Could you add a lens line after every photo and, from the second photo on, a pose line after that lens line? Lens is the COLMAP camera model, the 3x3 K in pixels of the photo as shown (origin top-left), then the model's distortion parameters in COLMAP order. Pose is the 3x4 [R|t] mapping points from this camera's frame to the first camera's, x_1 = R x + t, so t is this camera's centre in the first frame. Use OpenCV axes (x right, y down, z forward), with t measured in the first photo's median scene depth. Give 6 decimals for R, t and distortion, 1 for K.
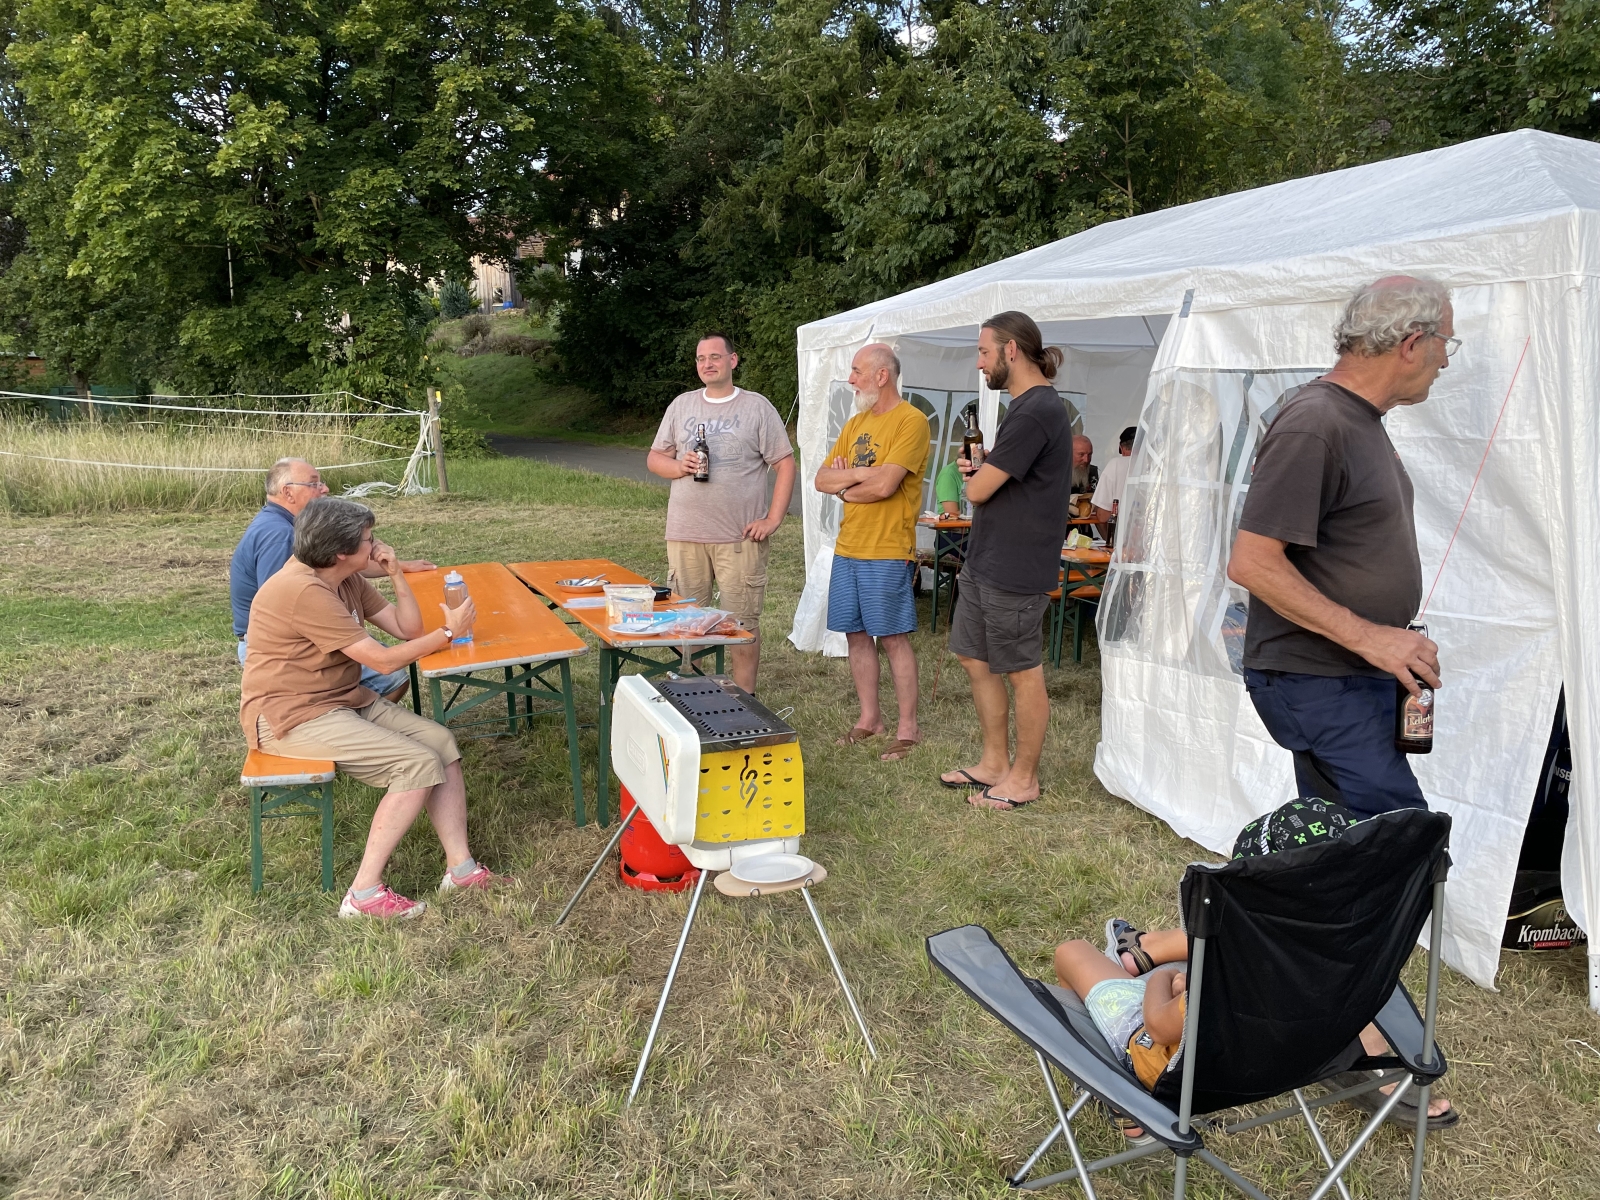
lens RADIAL K [[1240.2, 0, 798.2], [0, 1240.2, 593.4], [0, 0, 1]] dist [0.075474, -0.095389]
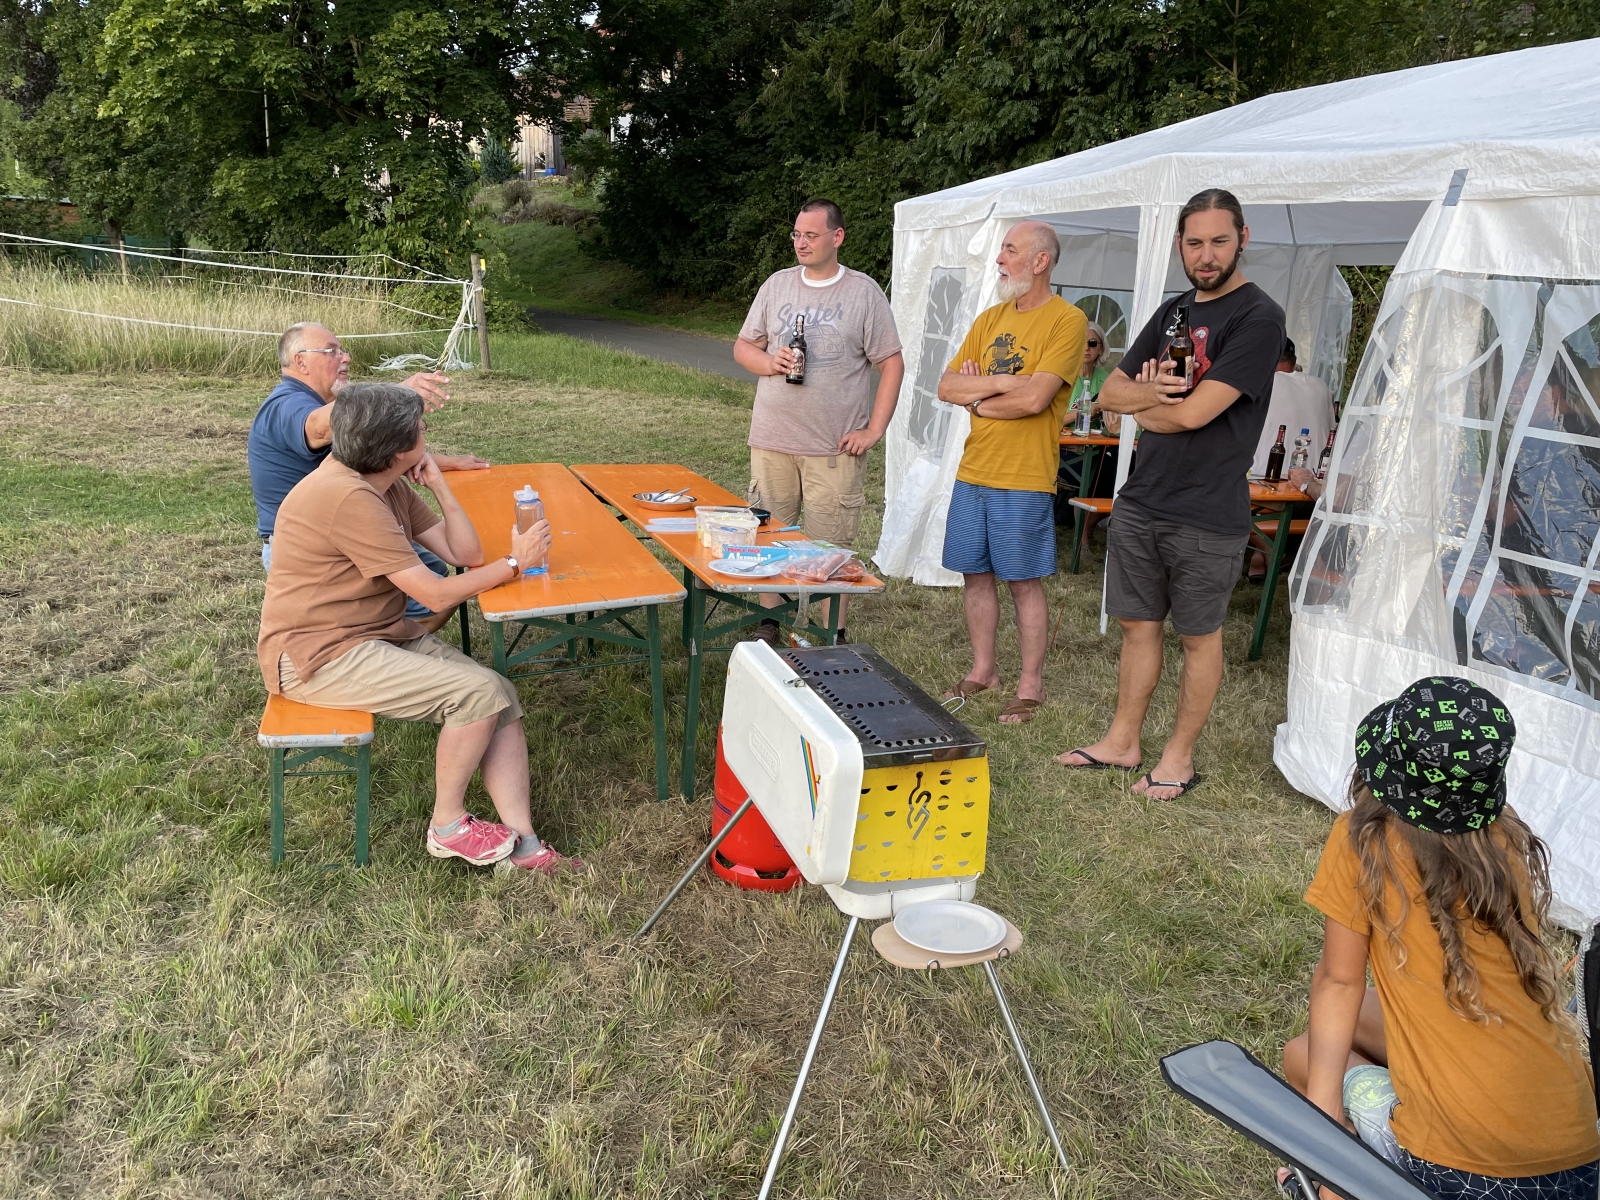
lens RADIAL K [[1240.2, 0, 799.7], [0, 1240.2, 608.0], [0, 0, 1]] dist [0.075474, -0.095389]
pose [[0.998335, 0.054529, -0.018836, -0.051506], [-0.052413, 0.993724, 0.098824, -0.018872], [0.024107, -0.097672, 0.994927, 0.128774]]
